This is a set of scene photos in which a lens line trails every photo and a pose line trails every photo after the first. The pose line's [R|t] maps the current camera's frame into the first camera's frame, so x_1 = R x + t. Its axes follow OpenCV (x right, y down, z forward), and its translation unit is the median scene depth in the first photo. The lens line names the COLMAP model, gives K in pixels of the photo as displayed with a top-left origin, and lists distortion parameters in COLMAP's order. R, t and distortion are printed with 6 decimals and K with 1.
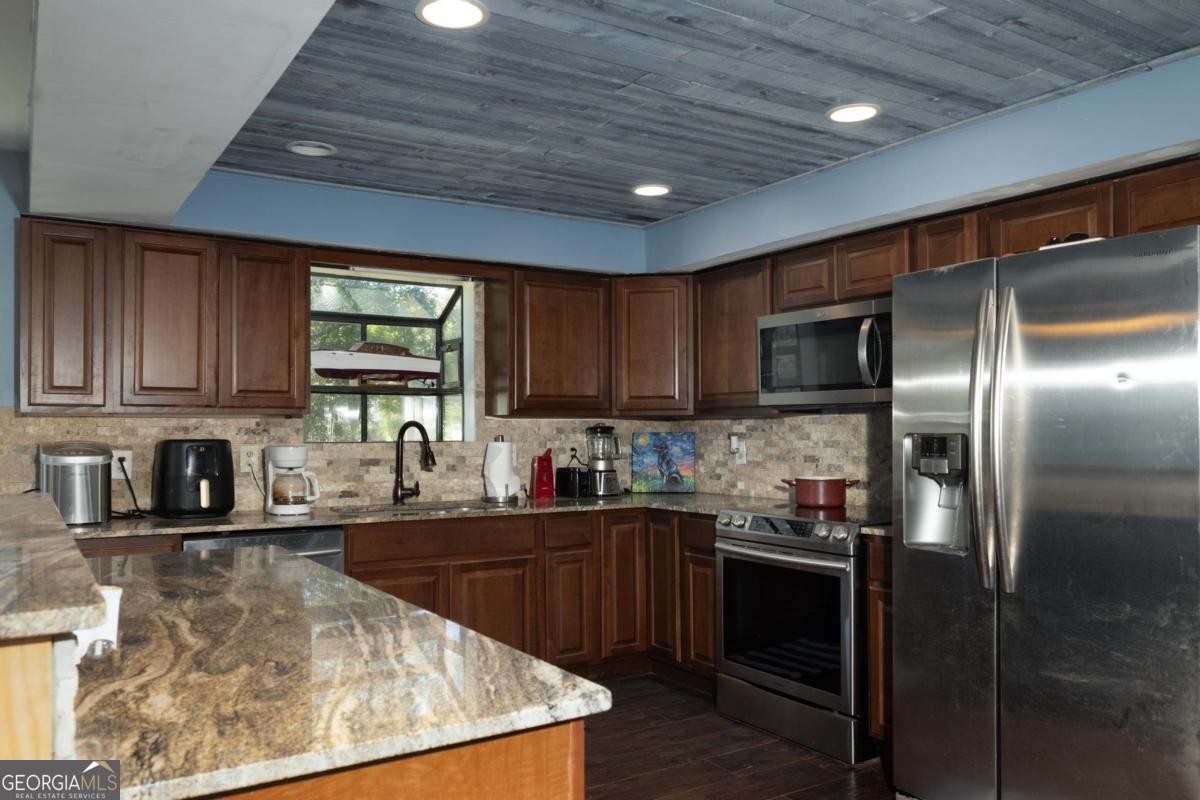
lens RADIAL K [[895.9, 0, 597.8], [0, 895.9, 418.8], [0, 0, 1]] dist [0.005631, -0.004322]
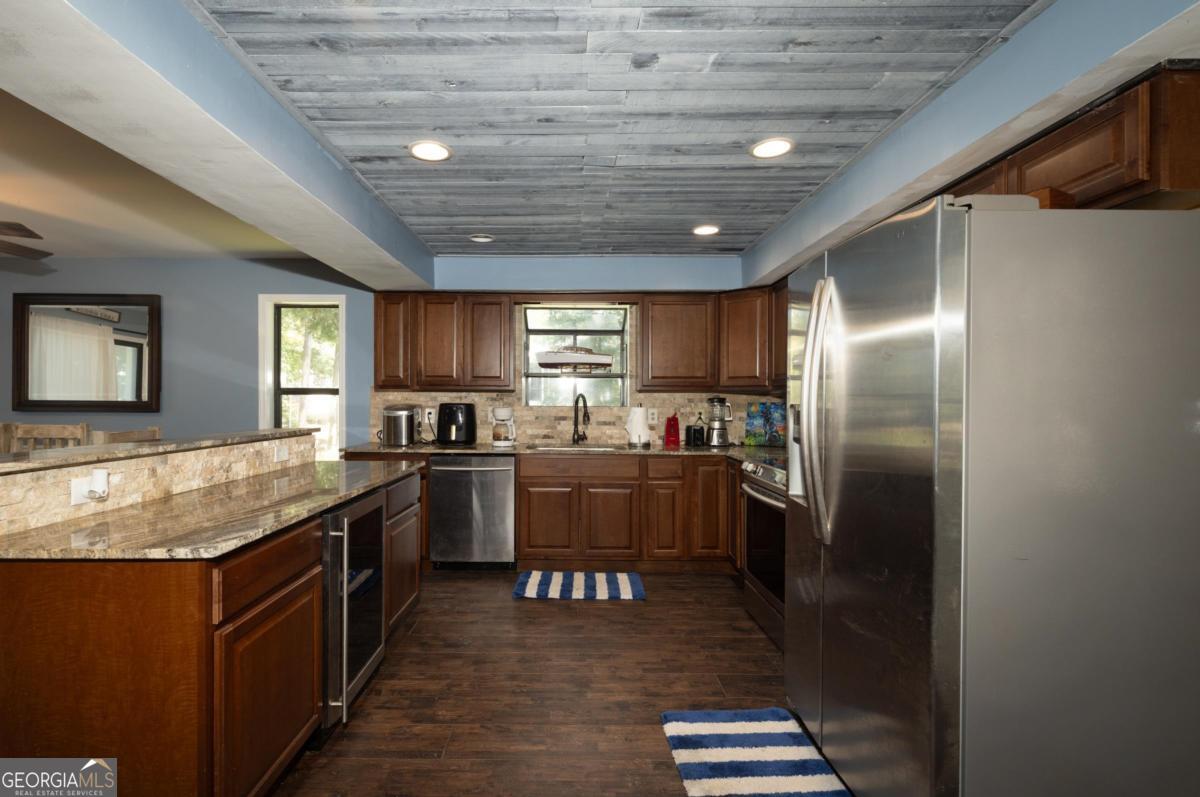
lens RADIAL K [[560.5, 0, 574.5], [0, 560.5, 400.7], [0, 0, 1]] dist [0.001662, 0.000308]
pose [[0.842780, 0.009103, -0.538181, 0.354641], [-0.001867, 0.999900, 0.013990, 0.000865], [0.538255, -0.010786, 0.842713, 0.139409]]
